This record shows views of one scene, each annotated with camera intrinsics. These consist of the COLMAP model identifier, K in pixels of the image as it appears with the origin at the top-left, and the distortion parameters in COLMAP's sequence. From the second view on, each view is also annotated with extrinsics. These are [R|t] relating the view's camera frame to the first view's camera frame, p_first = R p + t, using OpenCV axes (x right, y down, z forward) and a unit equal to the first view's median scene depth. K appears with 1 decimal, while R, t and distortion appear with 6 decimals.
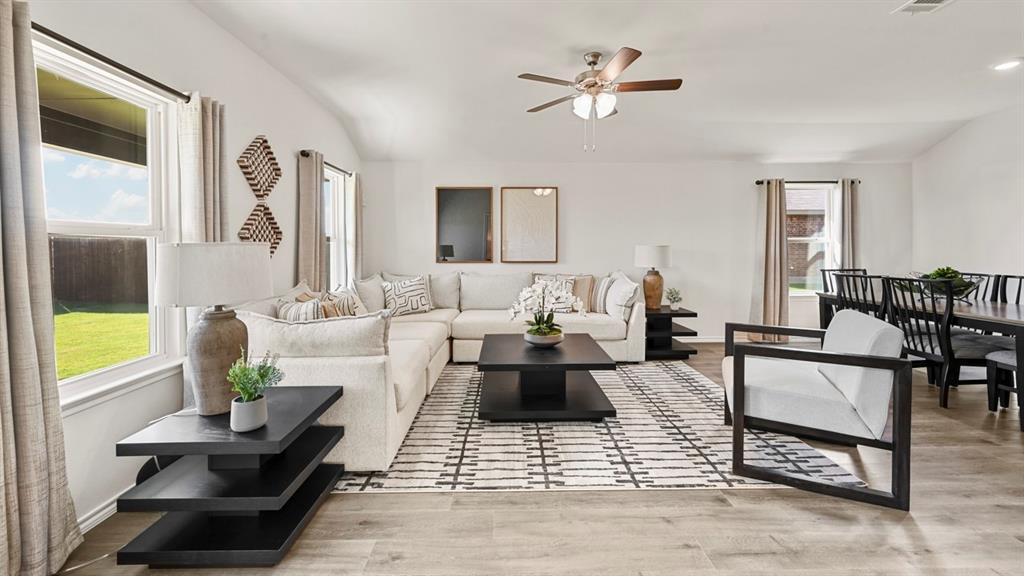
lens RADIAL K [[402.5, 0, 509.4], [0, 402.5, 249.1], [0, 0, 1]] dist [-0.002254, 0.000385]
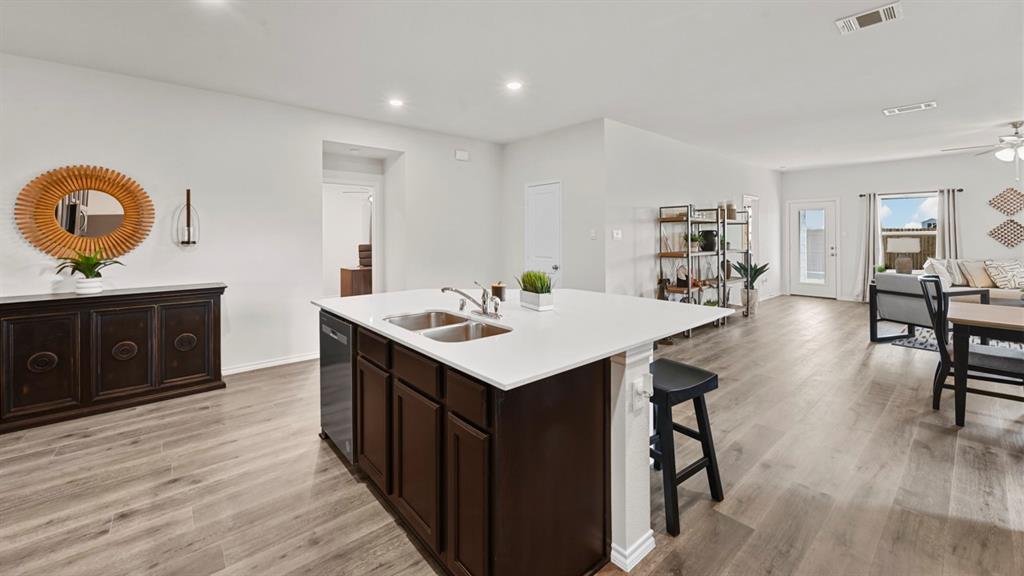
lens RADIAL K [[404.7, 0, 512.2], [0, 404.7, 231.3], [0, 0, 1]] dist [-0.001164, 0.000792]
pose [[-0.762747, -0.002976, -0.646691, 2.811313], [-0.000861, 0.999993, -0.003586, -0.035873], [0.646697, -0.002178, -0.762744, 0.936565]]
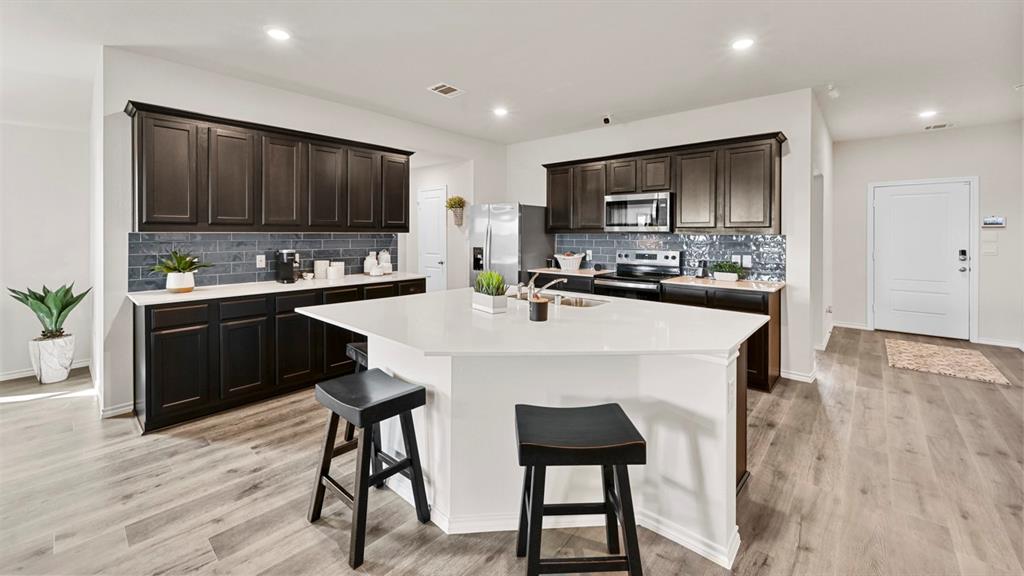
lens RADIAL K [[403.3, 0, 511.3], [0, 403.3, 235.7], [0, 0, 1]] dist [-0.000949, 0.000316]
pose [[0.672943, -0.002487, 0.739690, 1.716019], [0.003093, 0.999995, 0.000549, -0.030543], [-0.739688, 0.001918, 0.672948, -0.191011]]
